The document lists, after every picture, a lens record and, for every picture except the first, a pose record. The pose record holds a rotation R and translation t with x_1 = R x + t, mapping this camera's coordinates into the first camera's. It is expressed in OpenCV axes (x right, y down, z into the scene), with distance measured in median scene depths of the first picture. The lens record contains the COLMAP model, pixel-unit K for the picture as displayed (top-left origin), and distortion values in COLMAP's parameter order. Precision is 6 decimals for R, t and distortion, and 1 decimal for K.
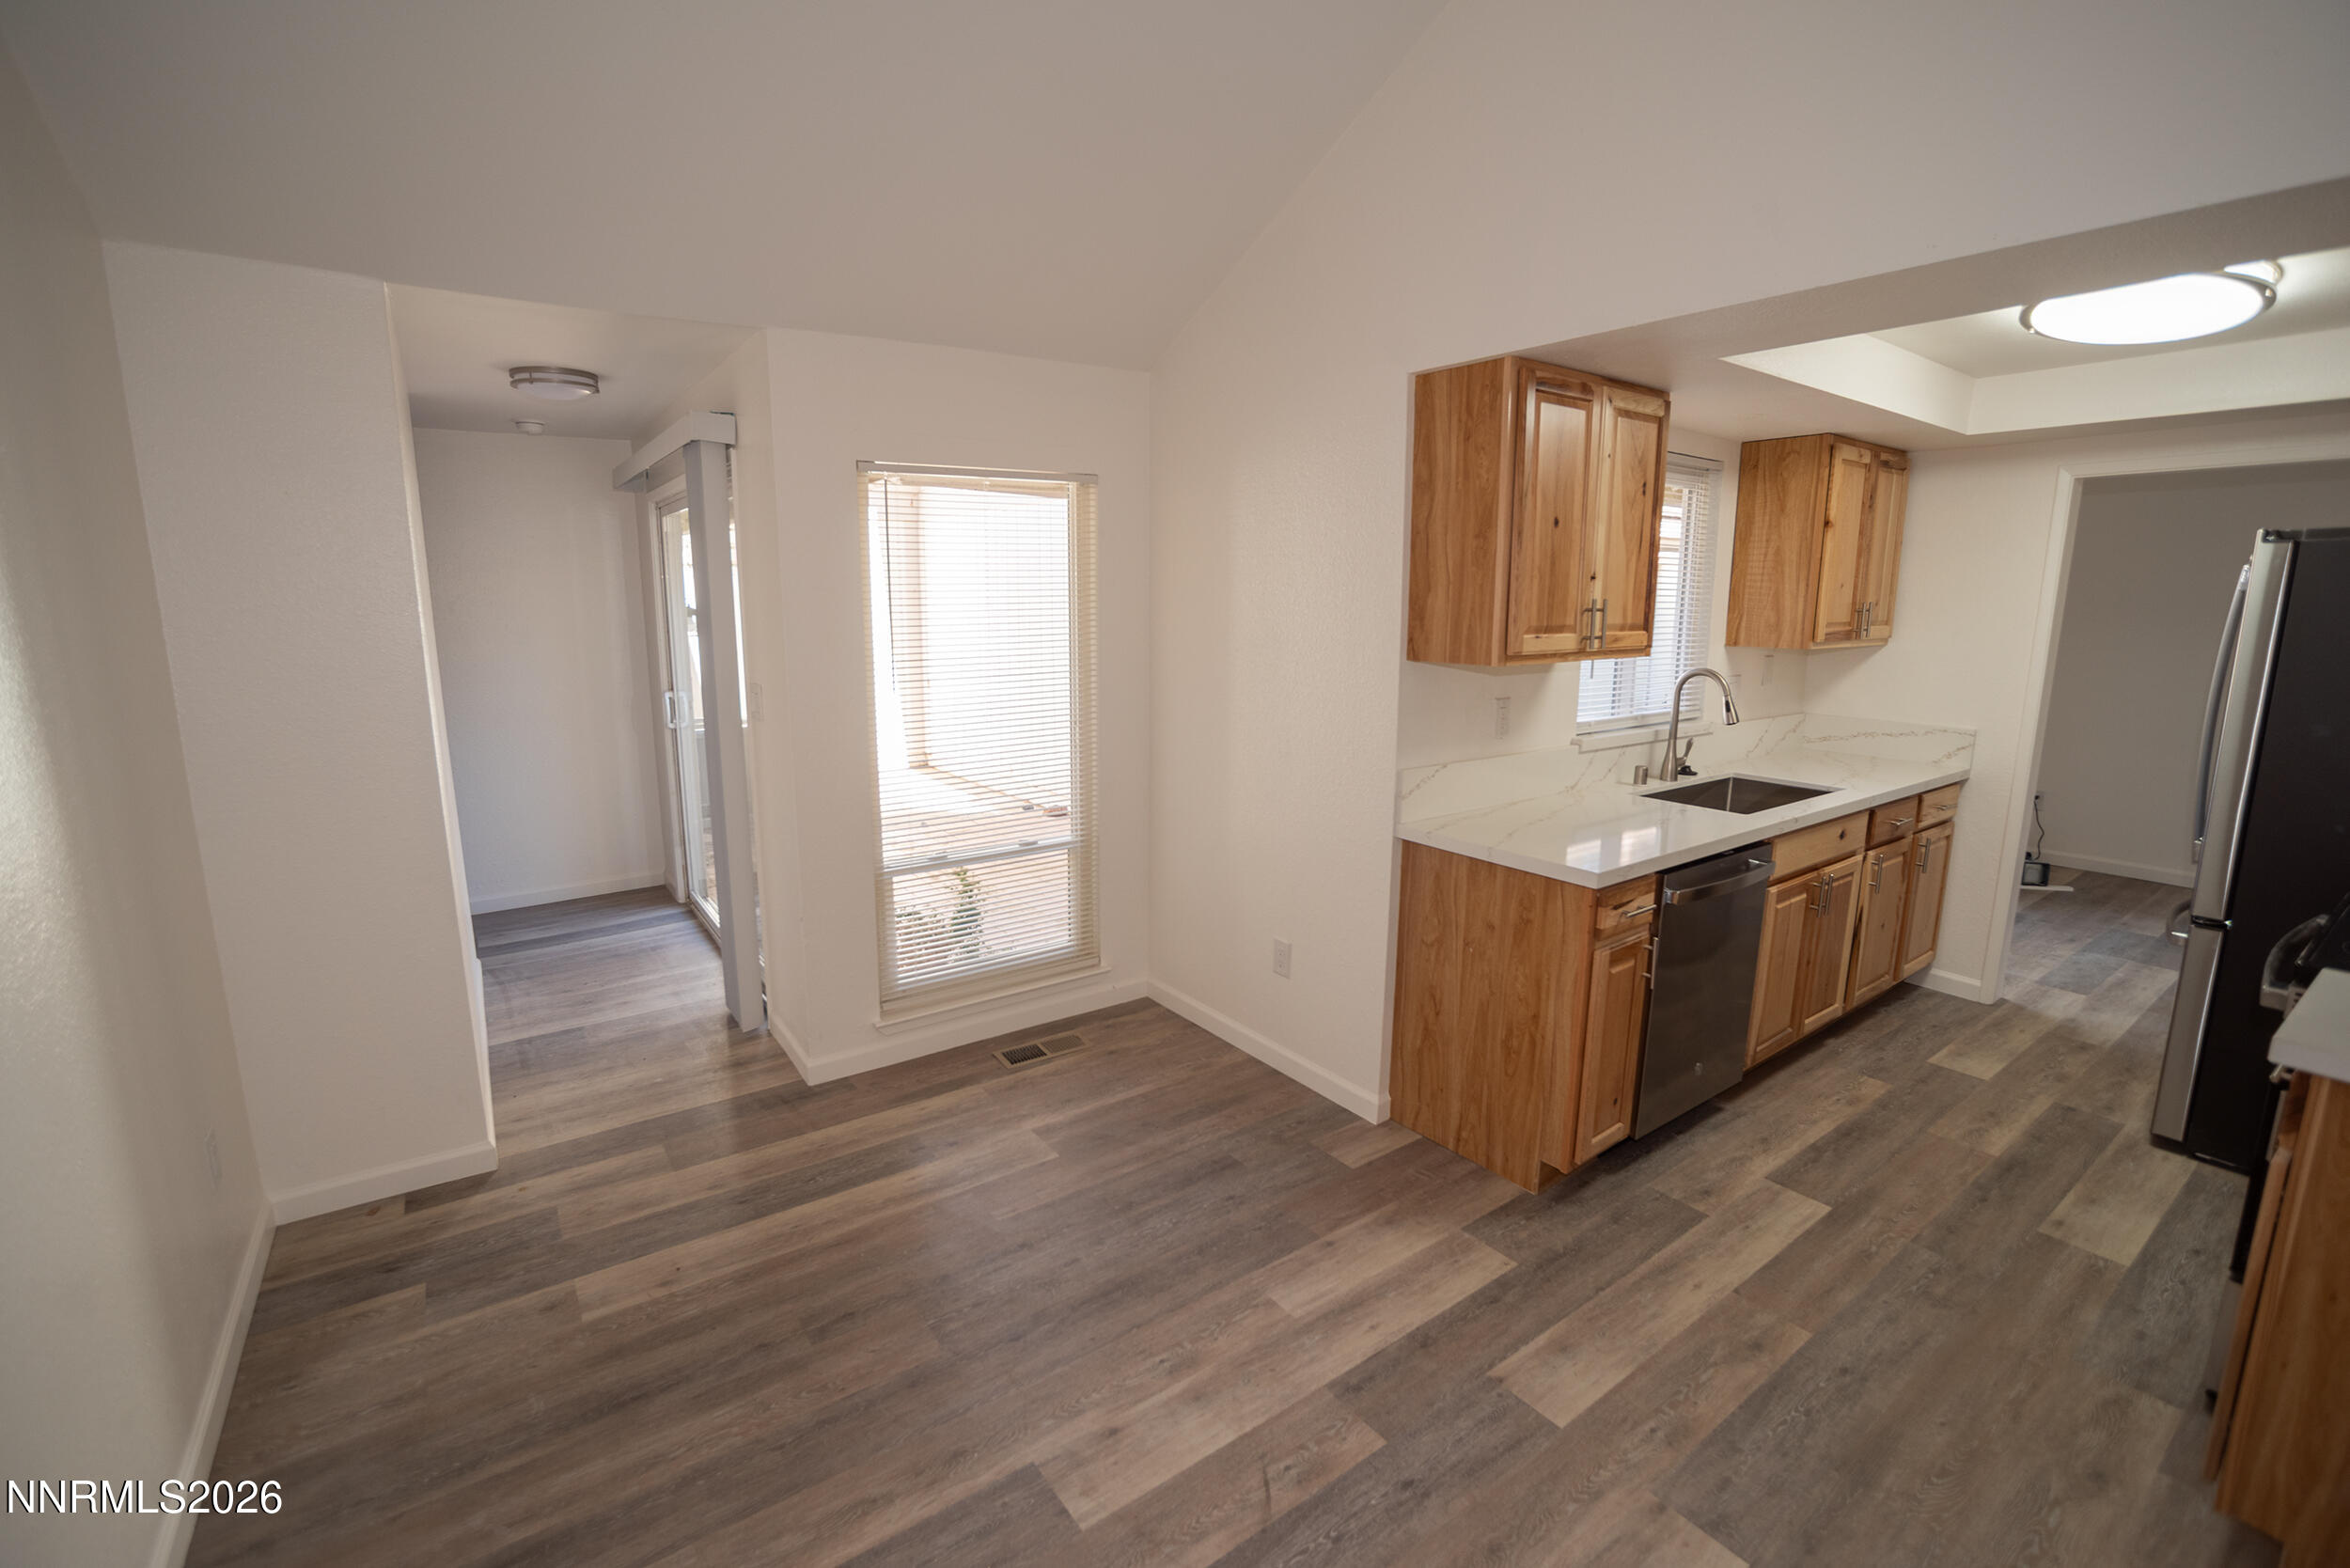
lens RADIAL K [[1006.4, 0, 1168.0], [0, 1006.4, 778.4], [0, 0, 1]] dist [-0.057169, 0.017983]
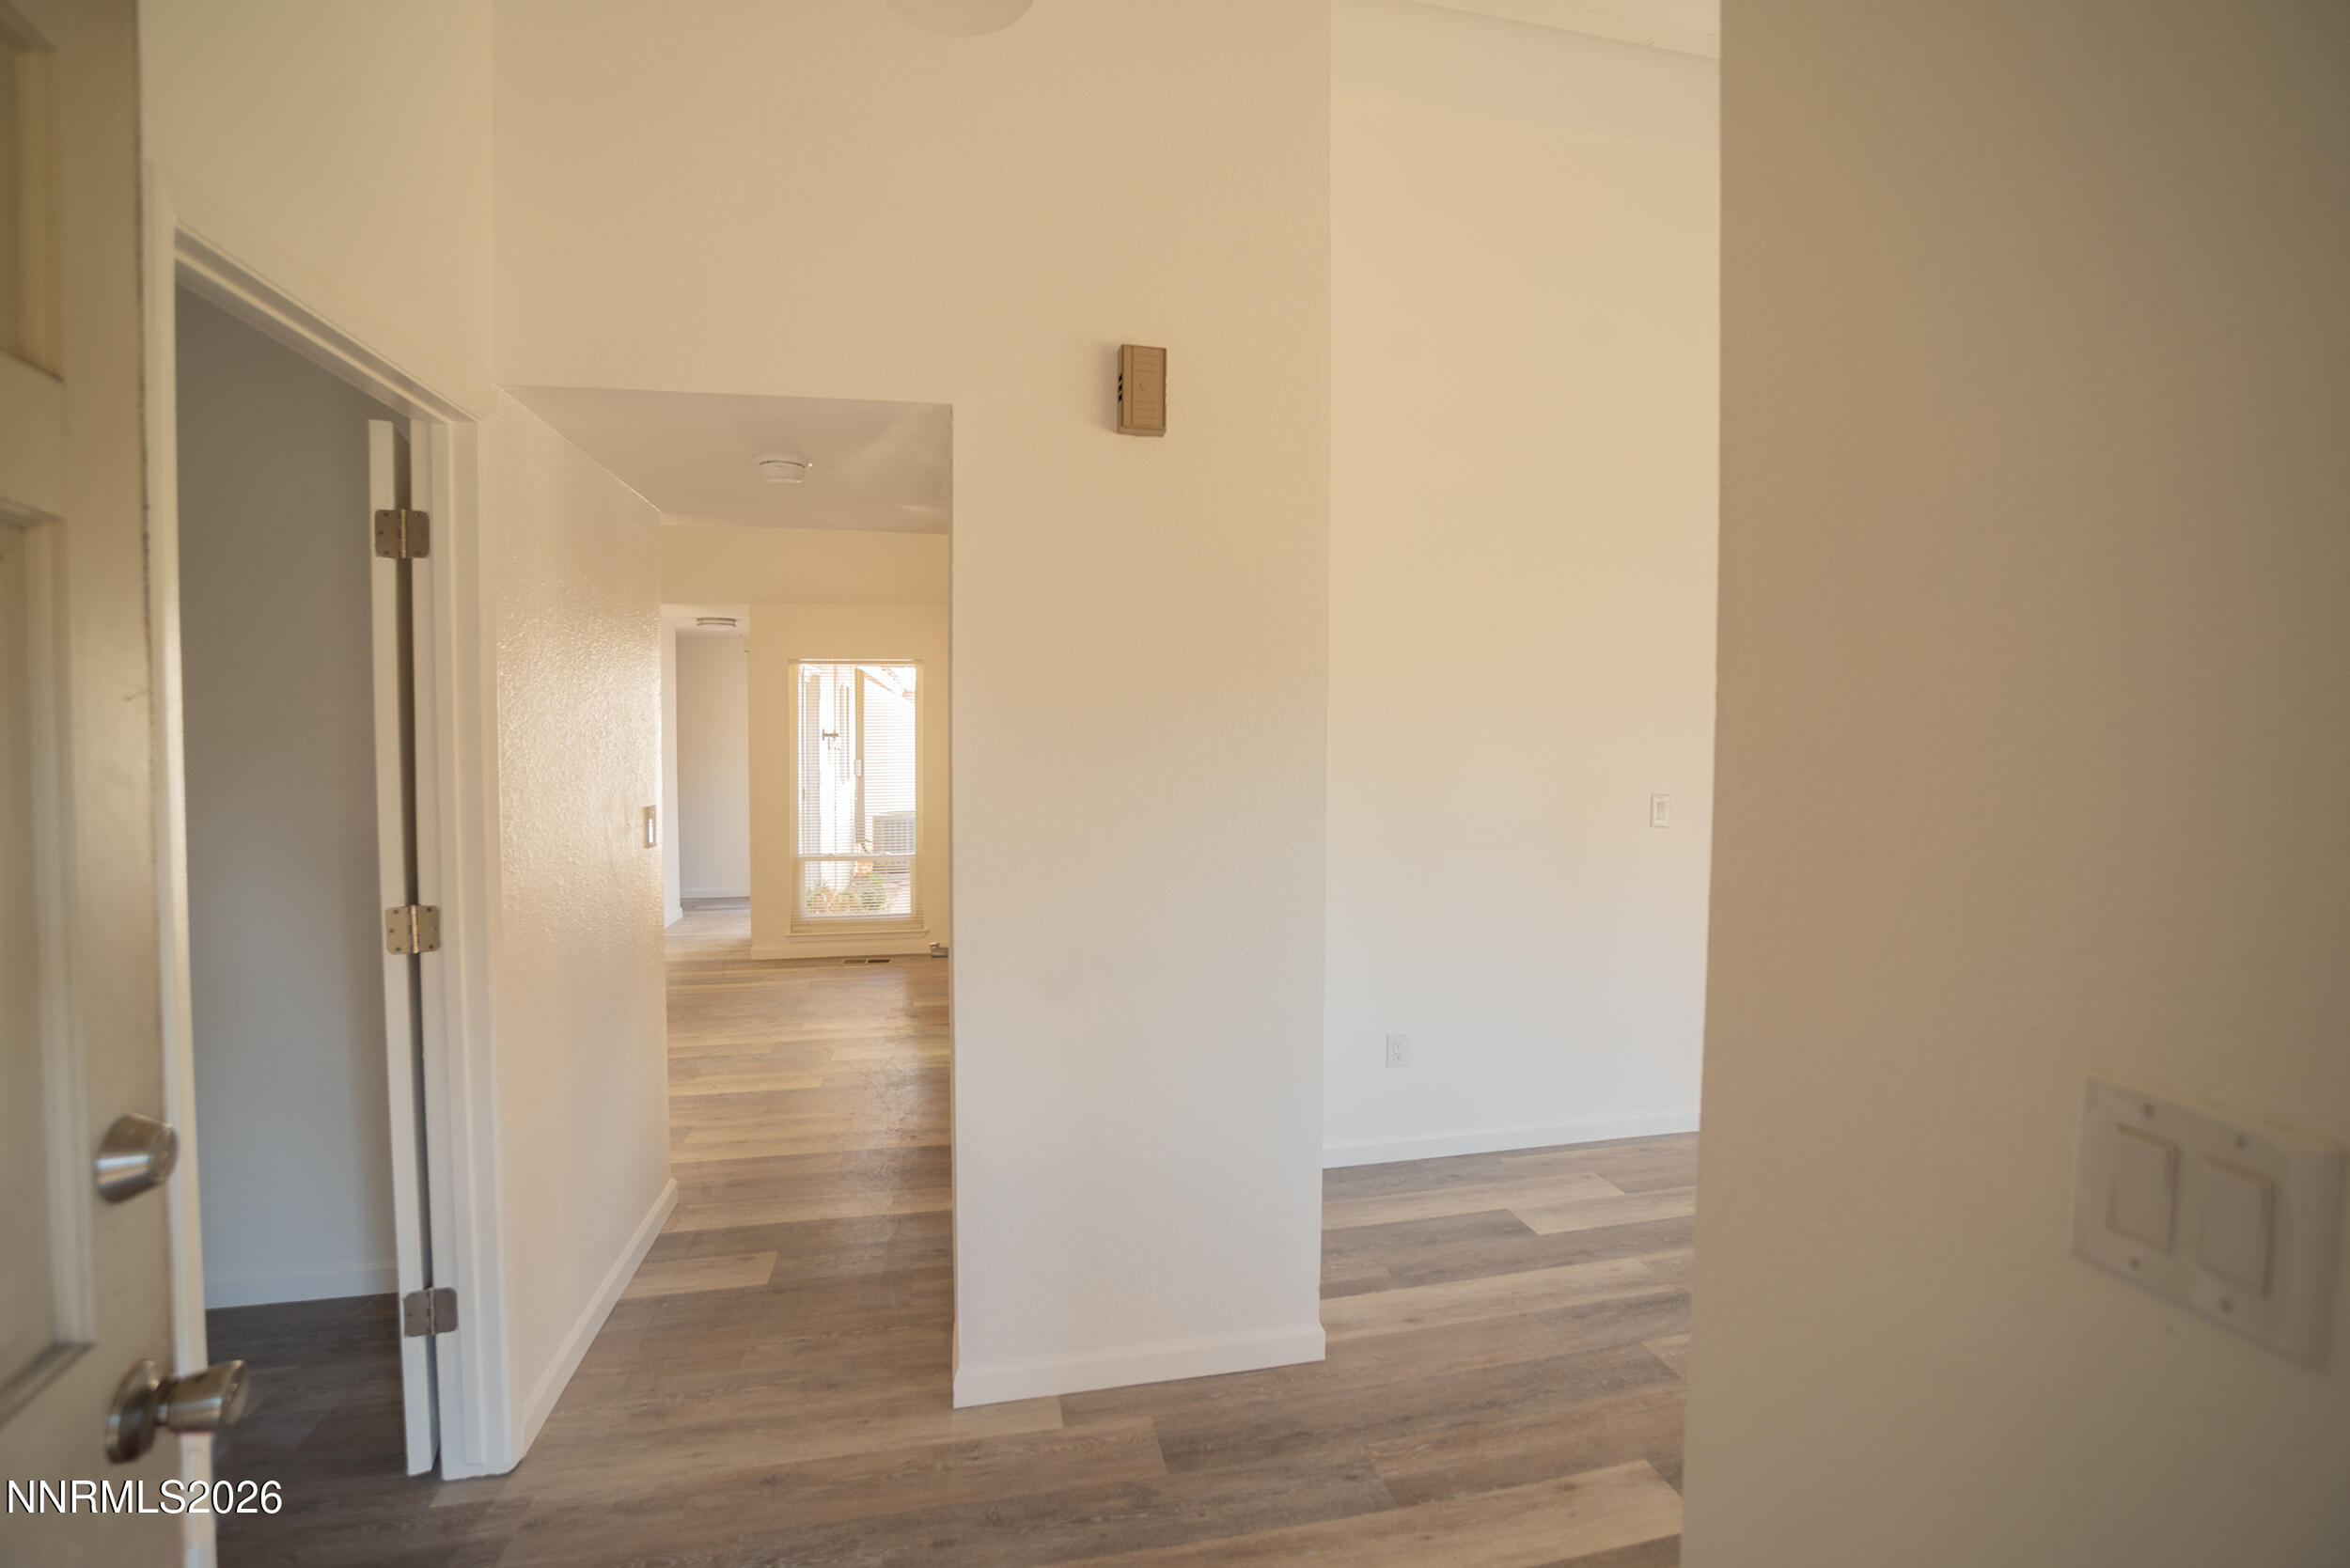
lens RADIAL K [[1006.4, 0, 1168.0], [0, 1006.4, 778.4], [0, 0, 1]] dist [-0.057169, 0.017983]
pose [[0.917851, 0.016791, -0.396569, 1.175159], [-0.067948, 0.991003, -0.115305, 0.114745], [0.391066, 0.132779, 0.910735, -0.546923]]
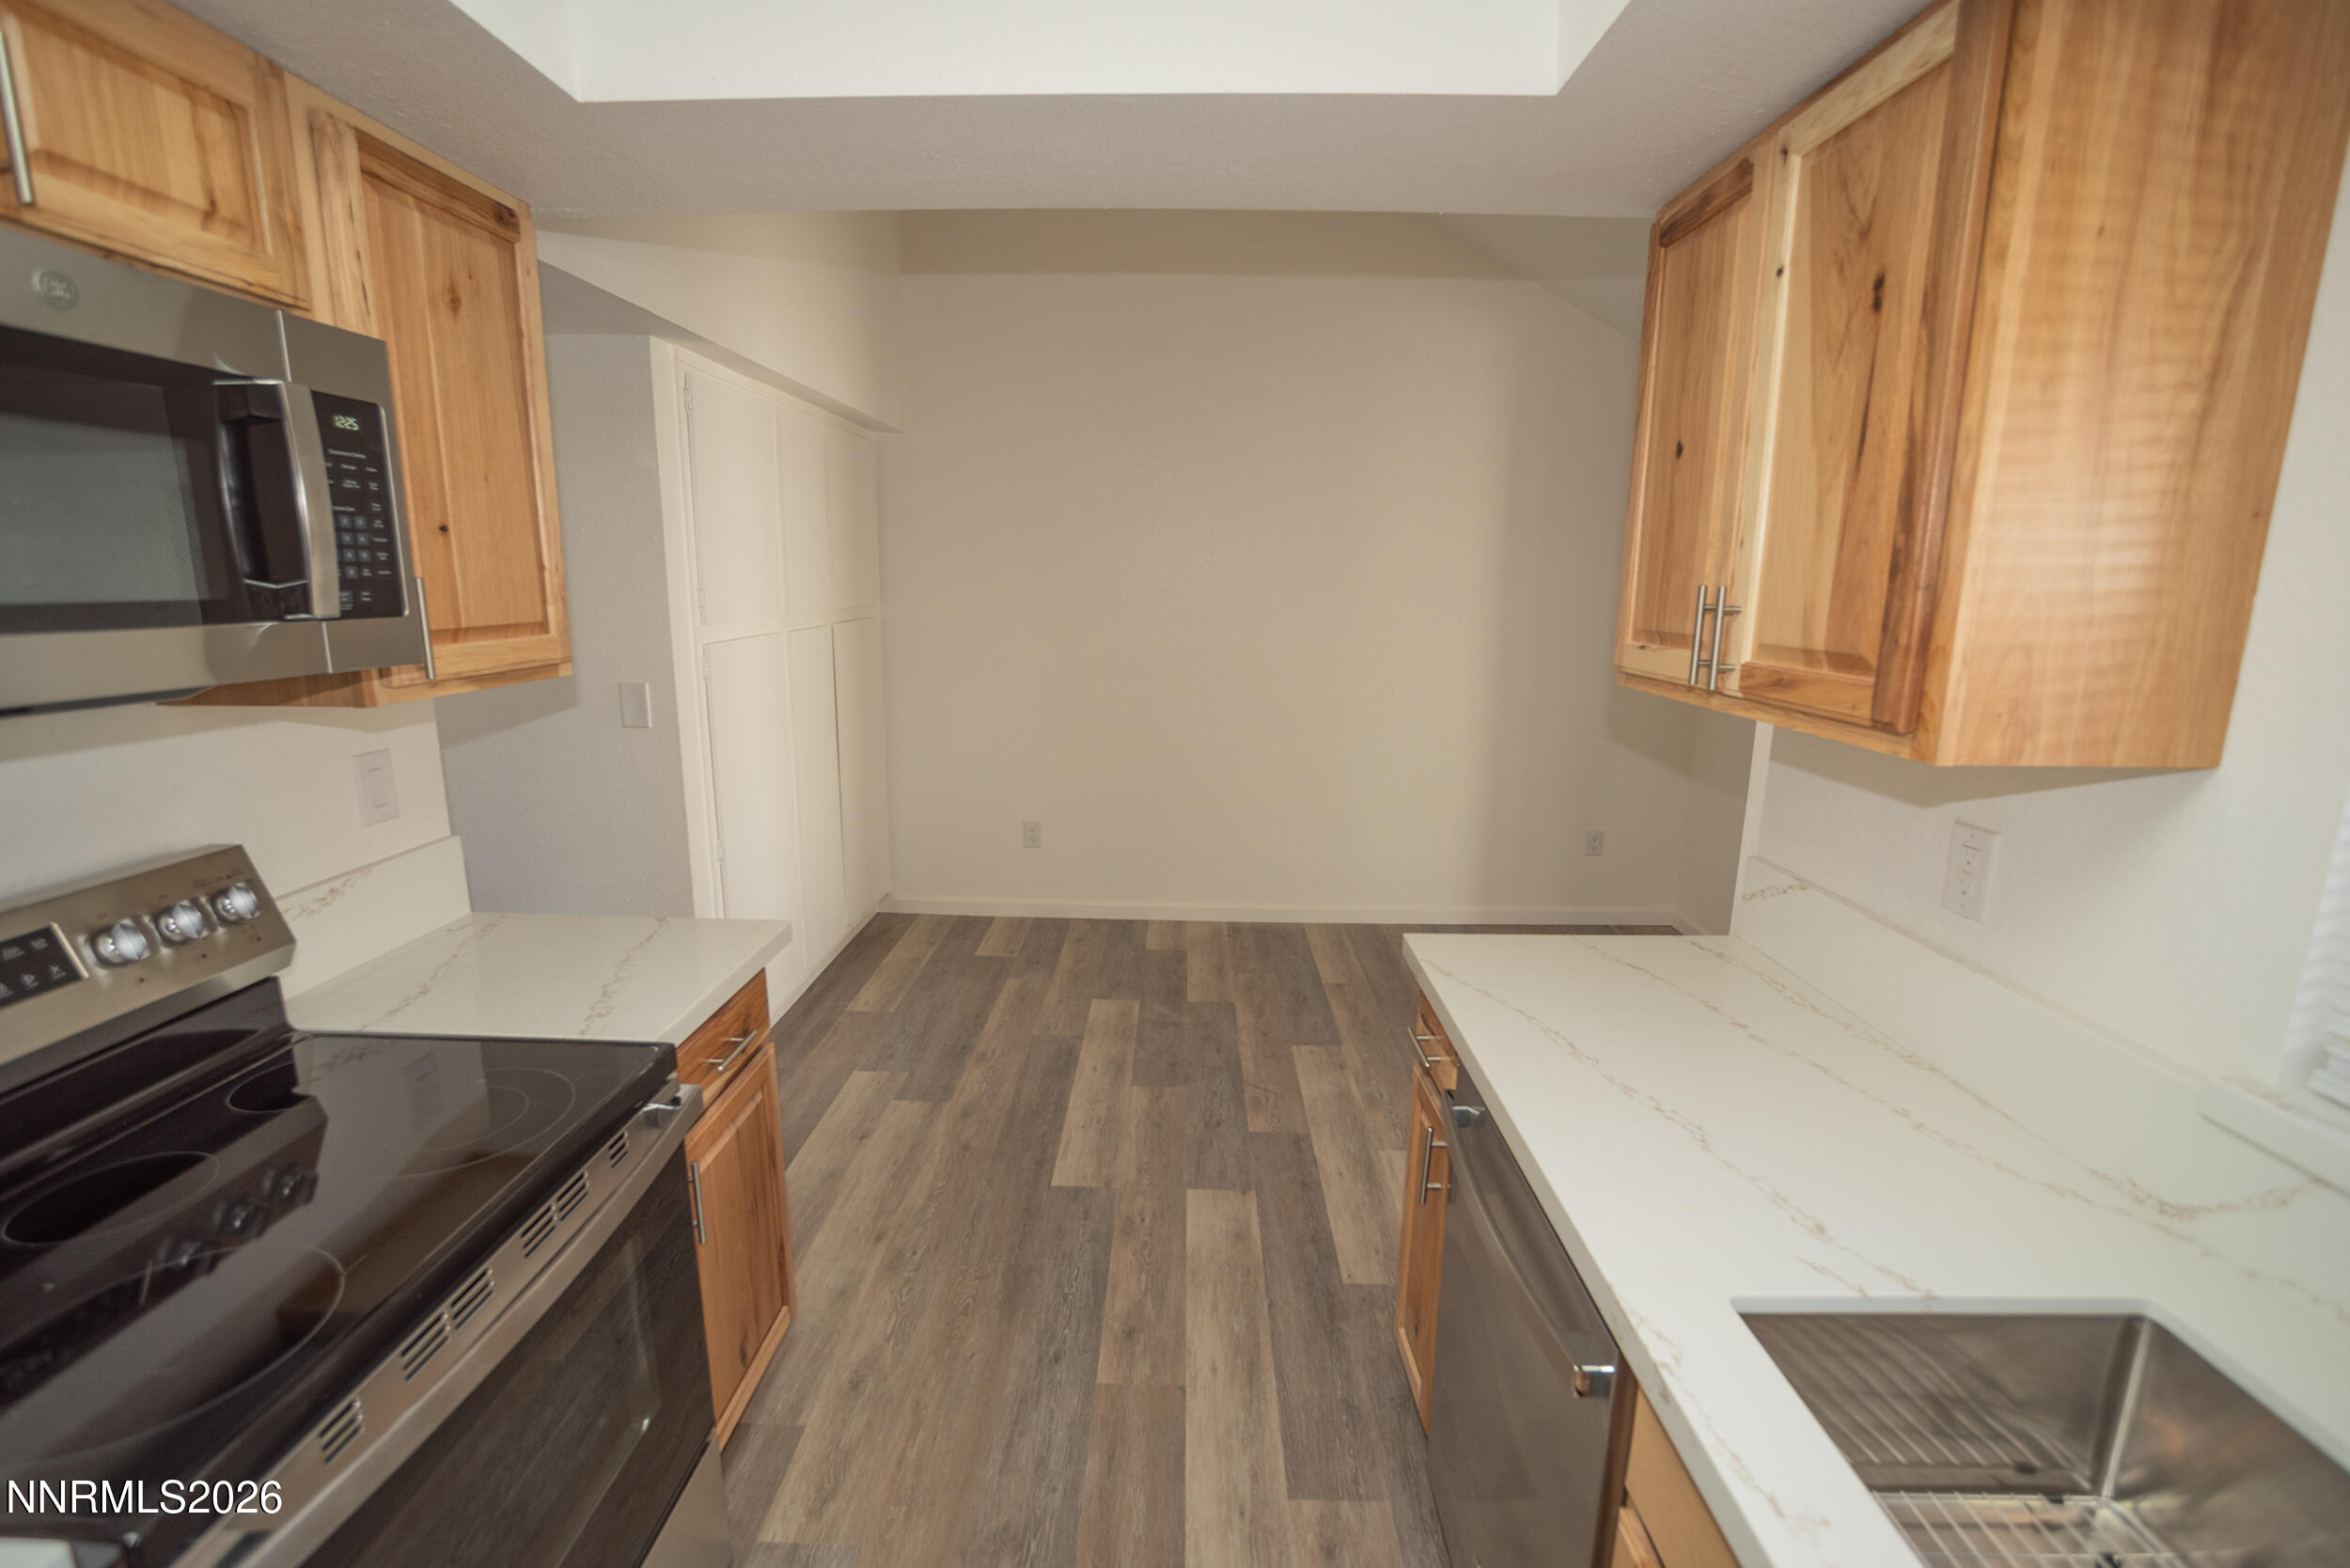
lens RADIAL K [[1024.4, 0, 1162.6], [0, 1024.4, 775.1], [0, 0, 1]] dist [-0.070016, 0.029699]
pose [[-0.595420, 0.150564, -0.789180, 0.799249], [-0.155470, 0.942123, 0.297042, -0.157398], [0.788228, 0.299559, -0.537551, 0.862900]]
